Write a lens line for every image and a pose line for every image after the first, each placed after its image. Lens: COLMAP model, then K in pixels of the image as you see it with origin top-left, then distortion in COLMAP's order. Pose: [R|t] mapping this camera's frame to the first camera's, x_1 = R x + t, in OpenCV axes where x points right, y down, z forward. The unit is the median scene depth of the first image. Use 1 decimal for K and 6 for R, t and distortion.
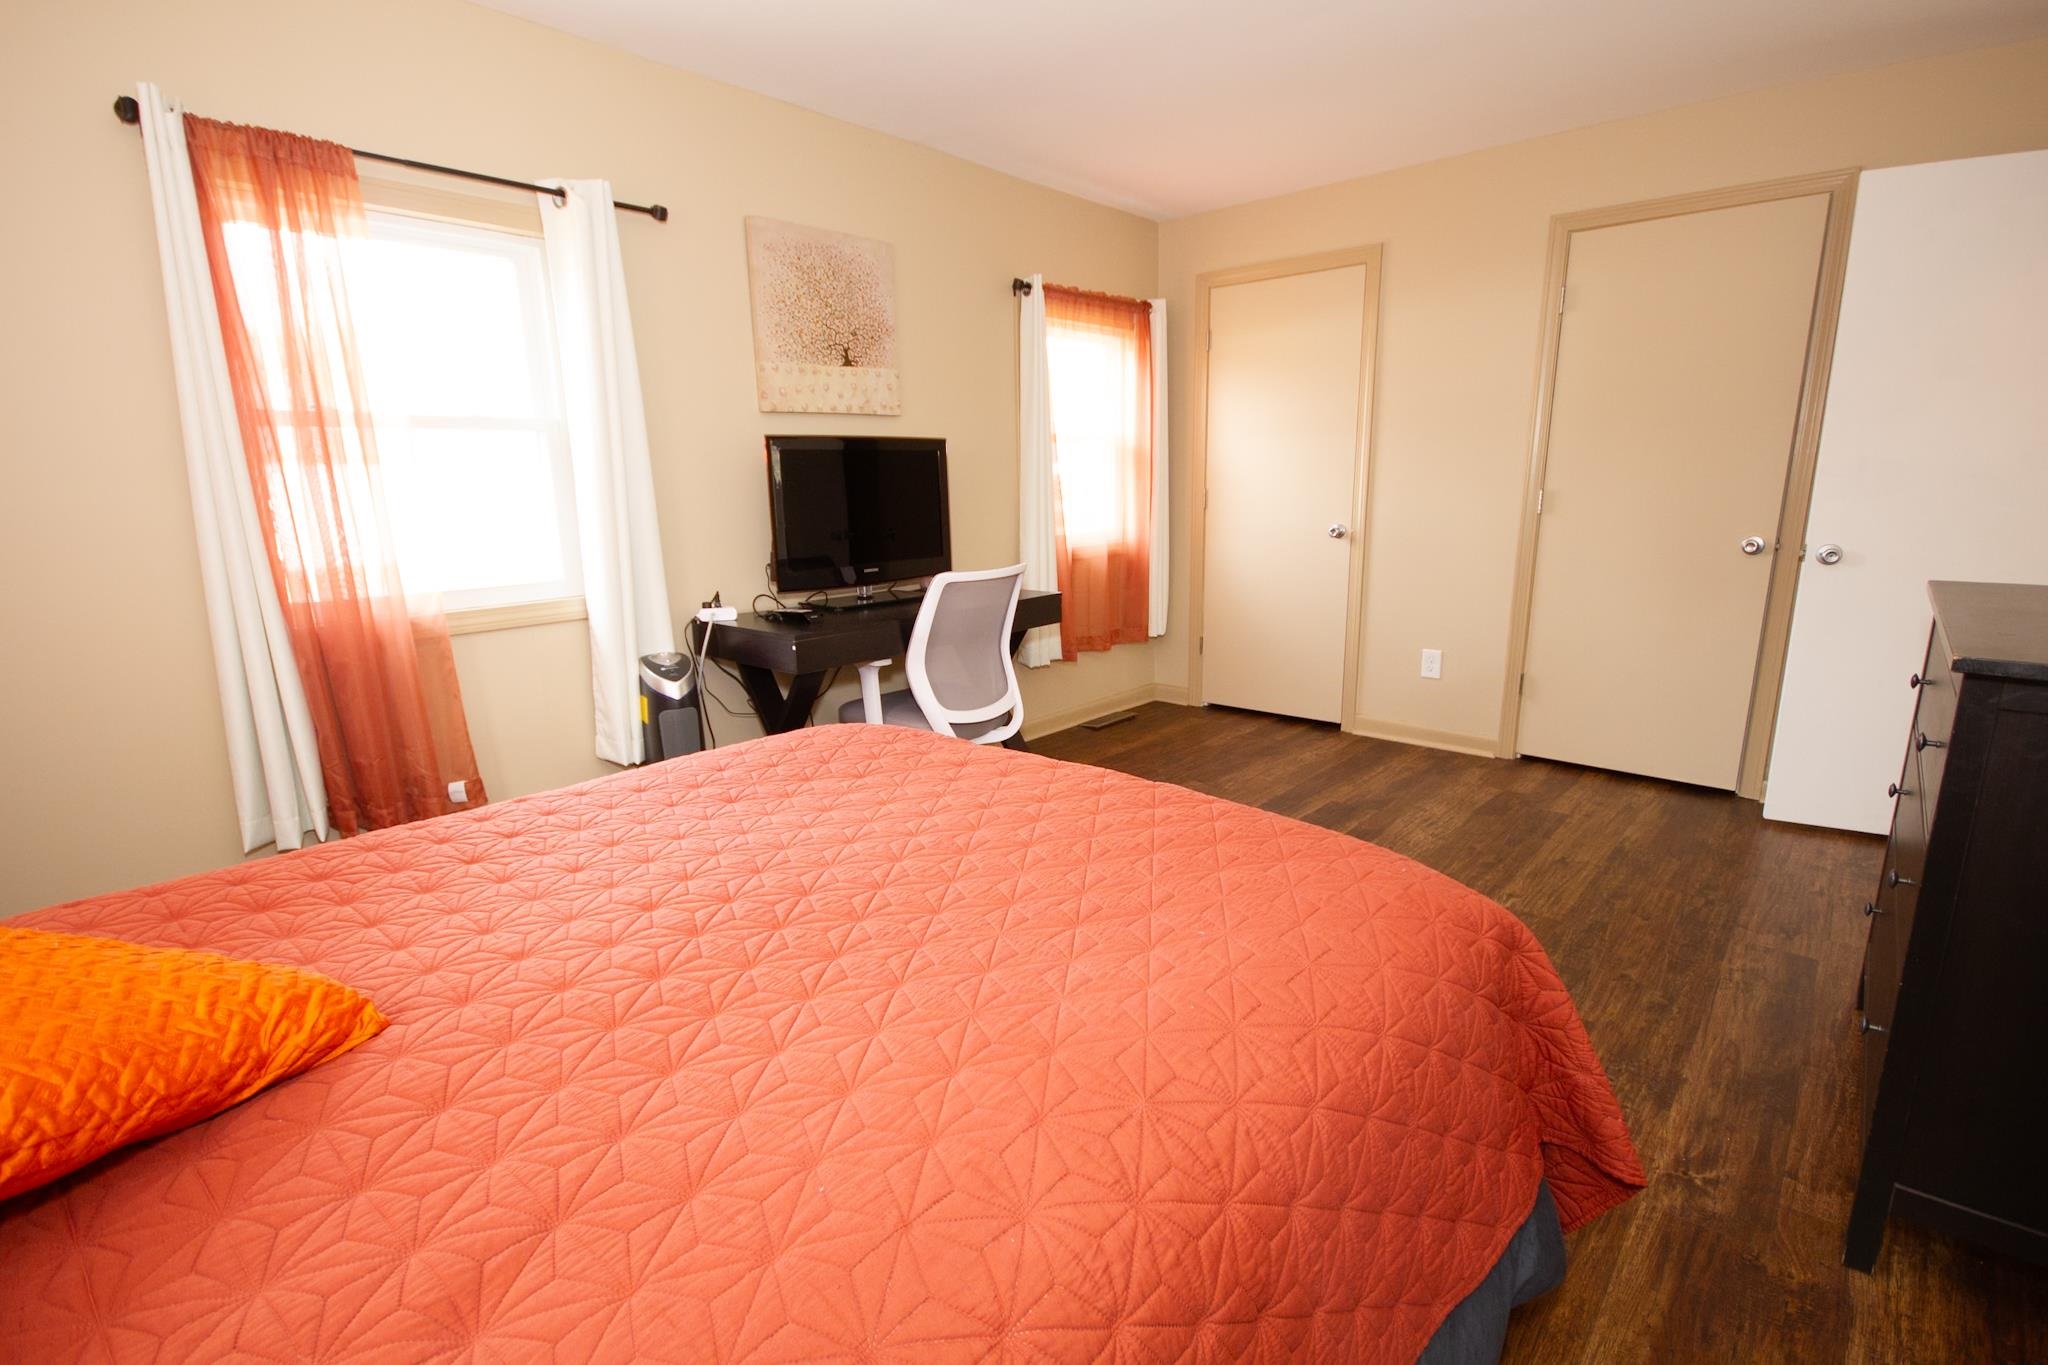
lens RADIAL K [[948.5, 0, 1024.0], [0, 948.5, 682.5], [0, 0, 1]] dist [0.000903, -0.010653]
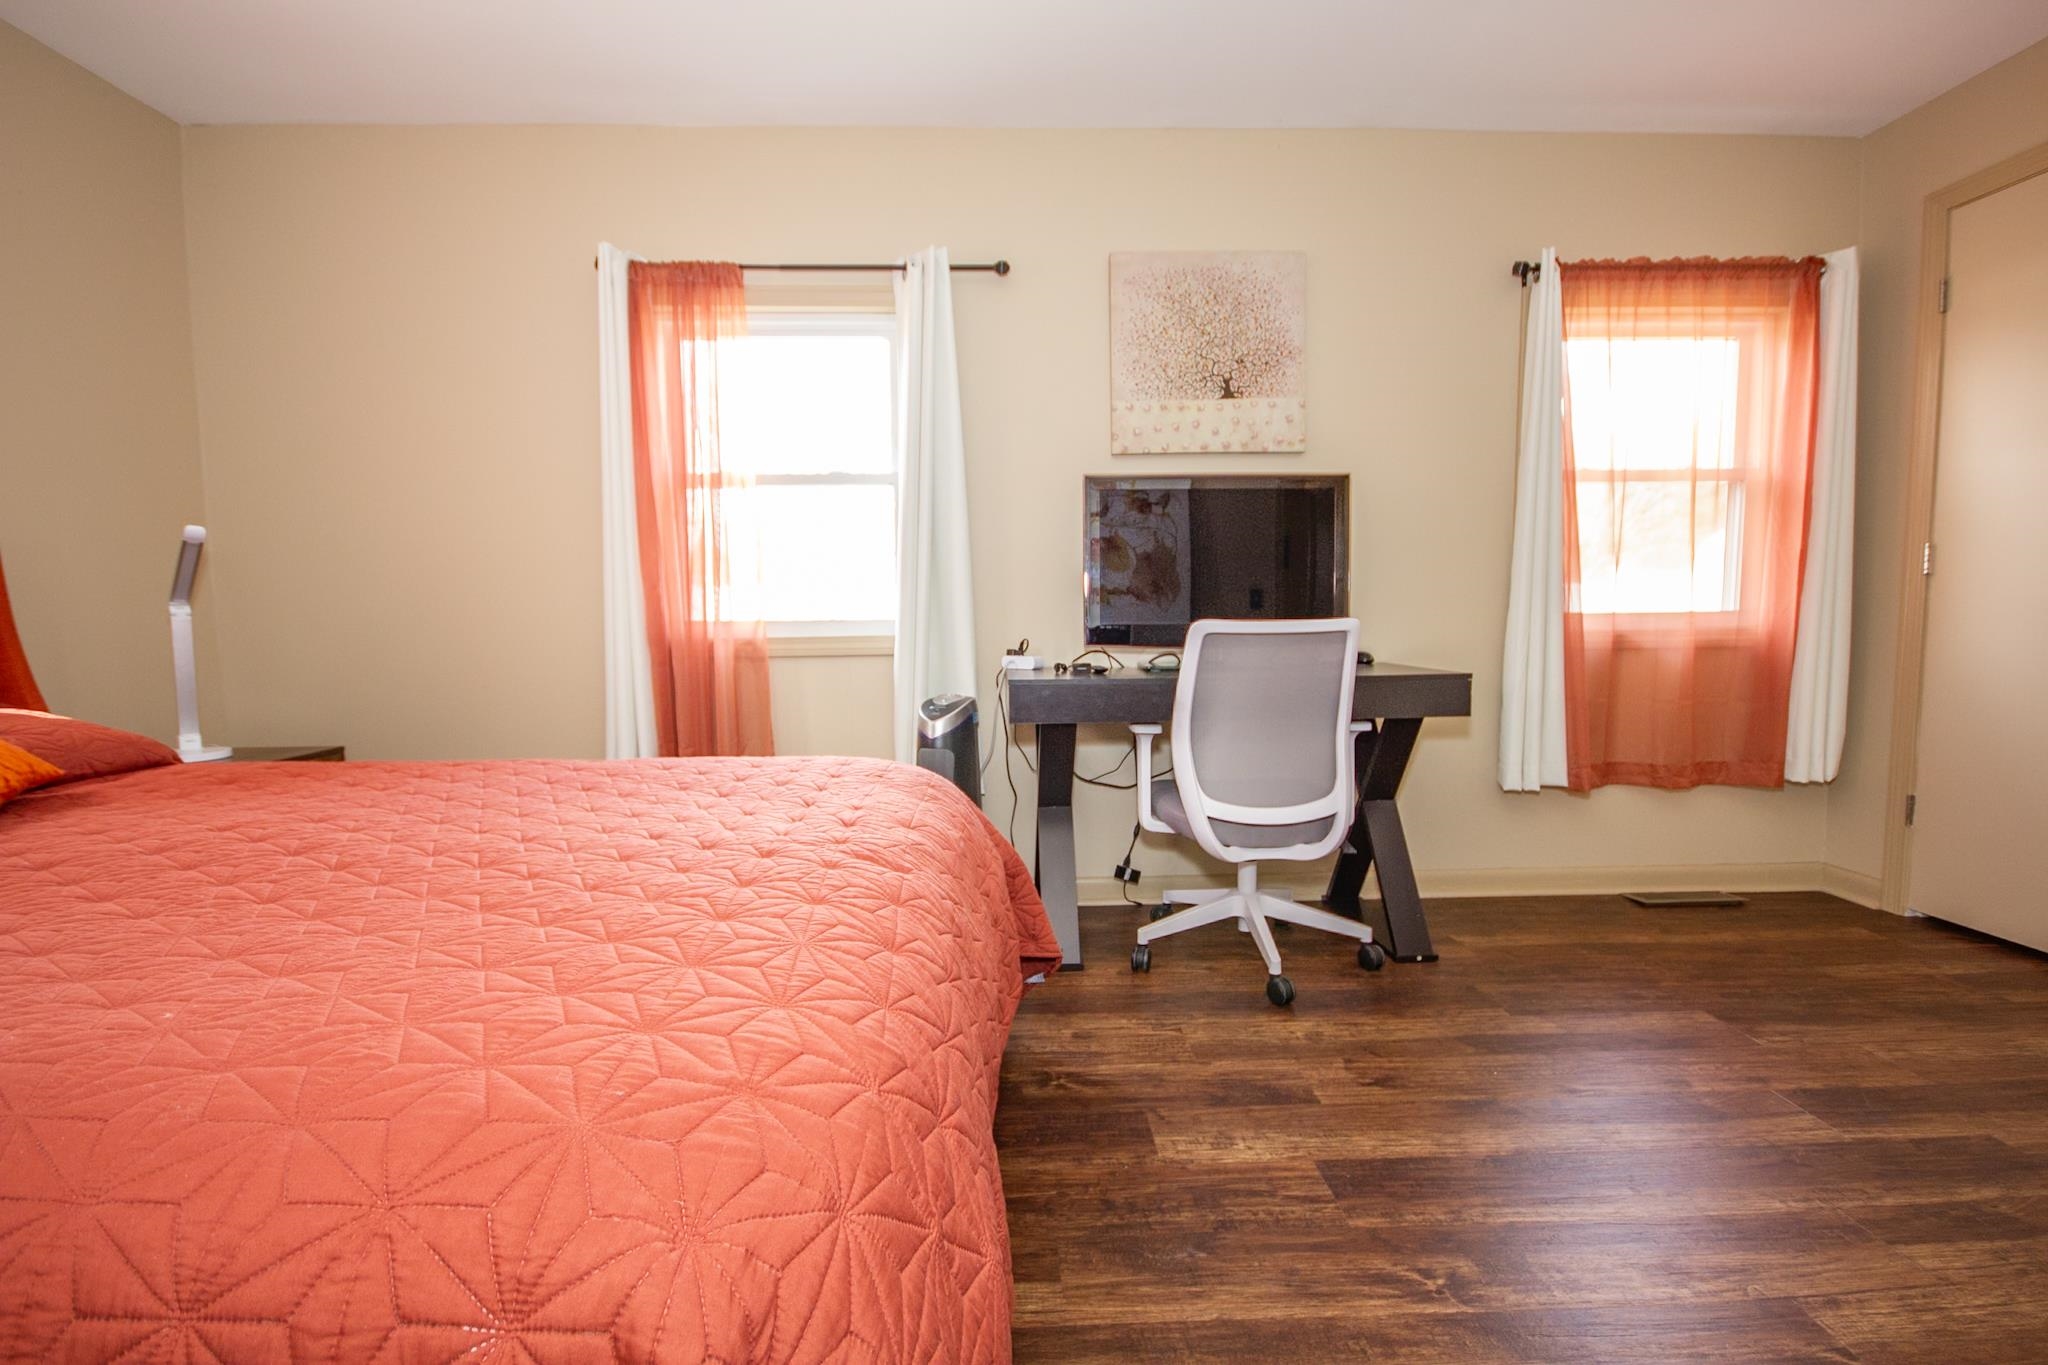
lens RADIAL K [[932.3, 0, 1028.3], [0, 932.3, 691.4], [0, 0, 1]] dist [-0.011134, -0.000038]
pose [[0.687627, 0.068262, -0.722848, 0.329533], [-0.154878, 0.986447, -0.054176, 0.005237], [0.709353, 0.149207, 0.688880, 0.331742]]
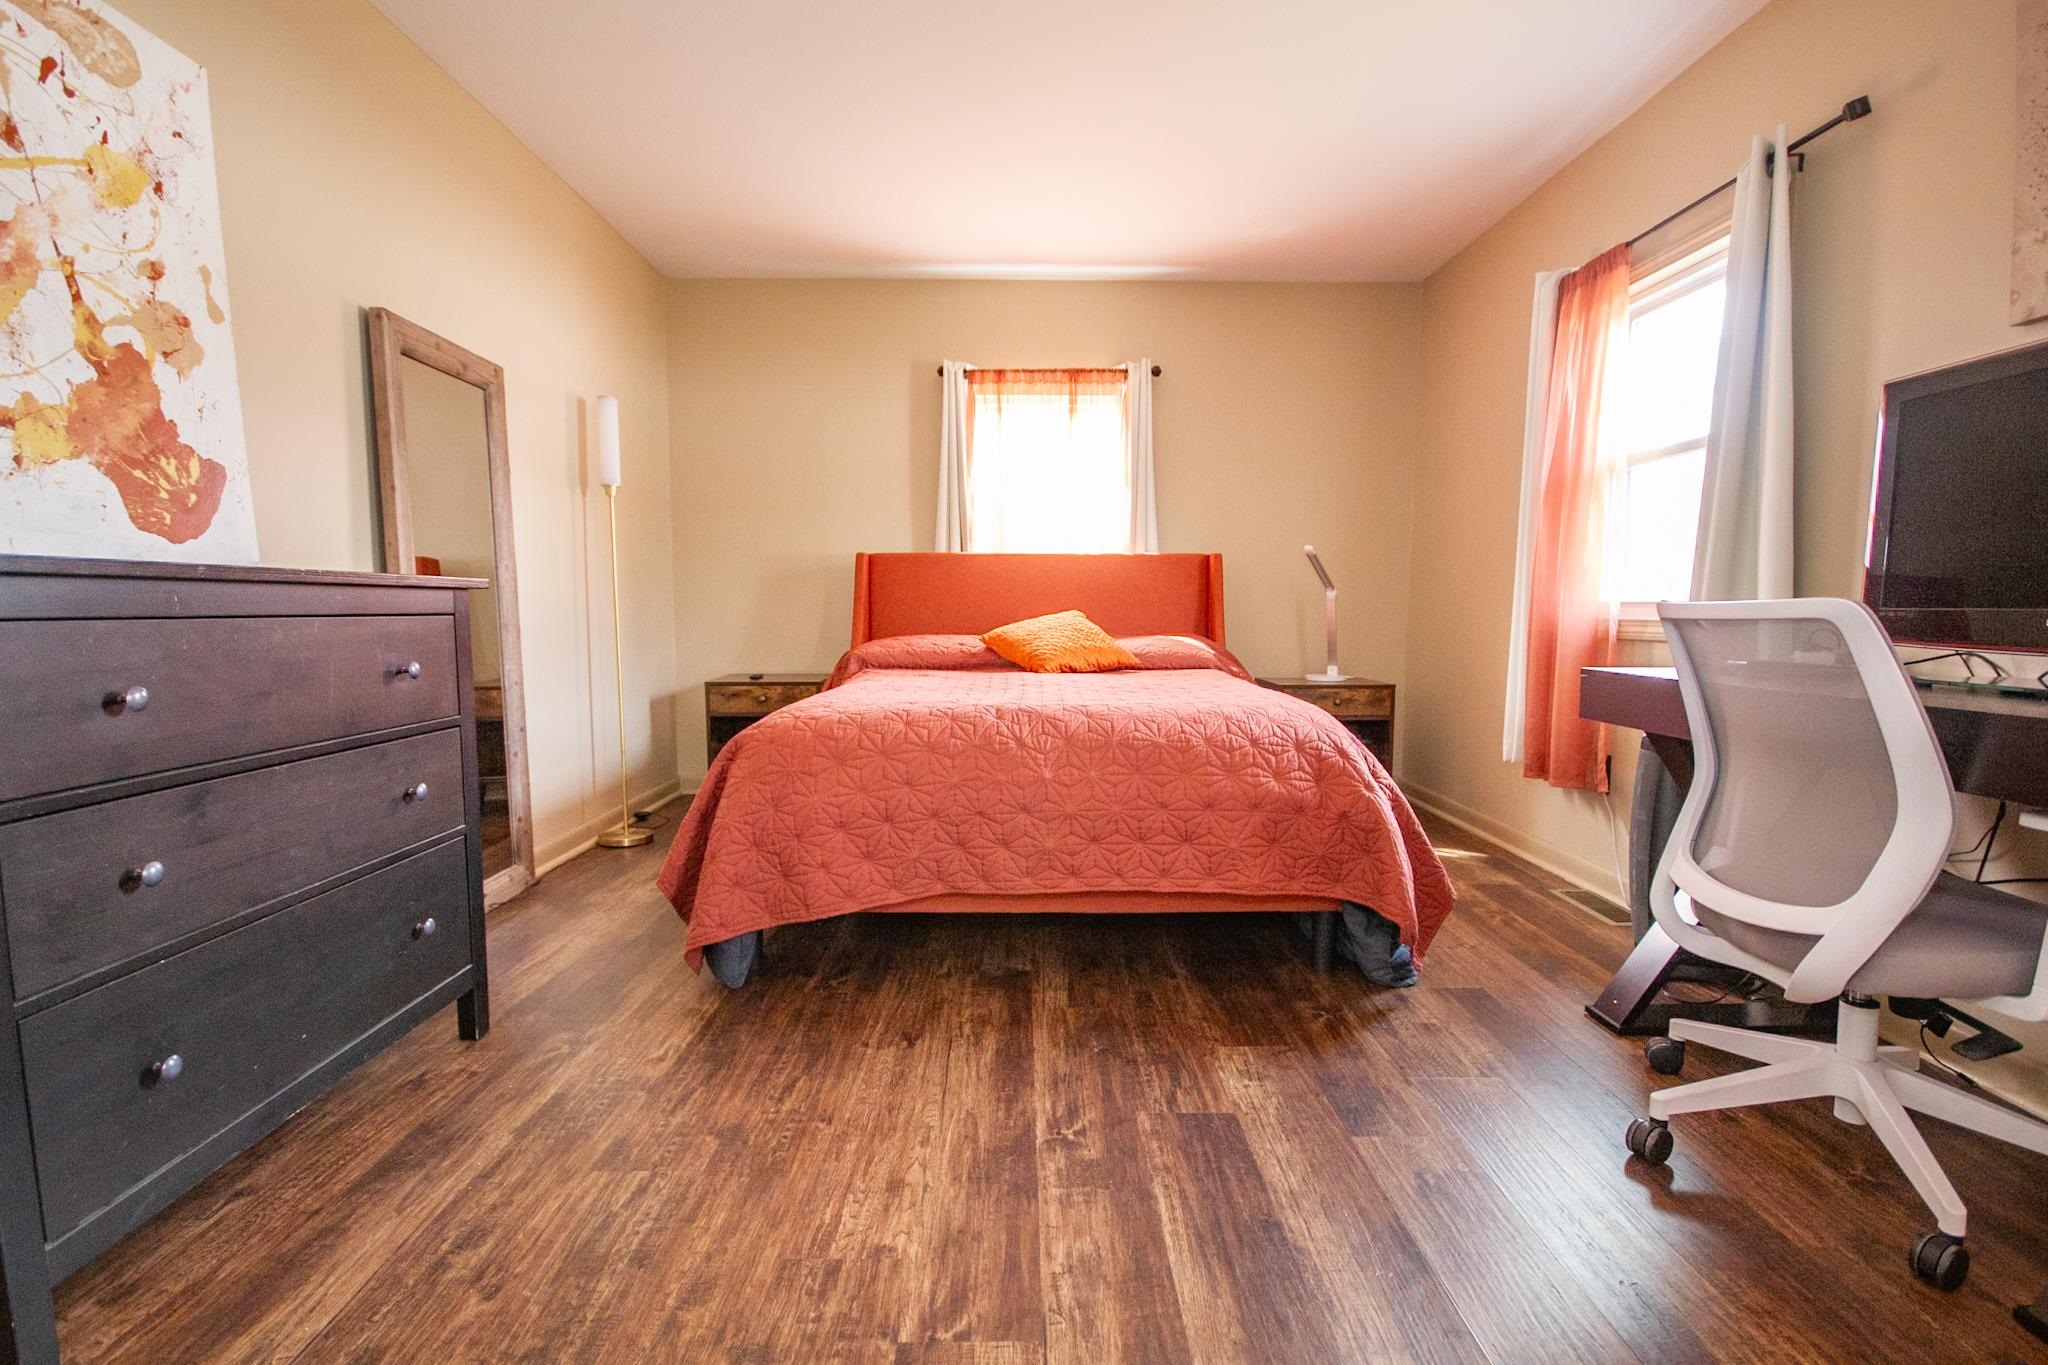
lens RADIAL K [[961.4, 0, 1031.0], [0, 961.4, 692.8], [0, 0, 1]] dist [0.001383, -0.014869]
pose [[-0.741913, 0.073192, -0.666489, 0.509309], [-0.132811, 0.958287, 0.253077, -0.137171], [0.657211, 0.276278, -0.701245, 1.020789]]
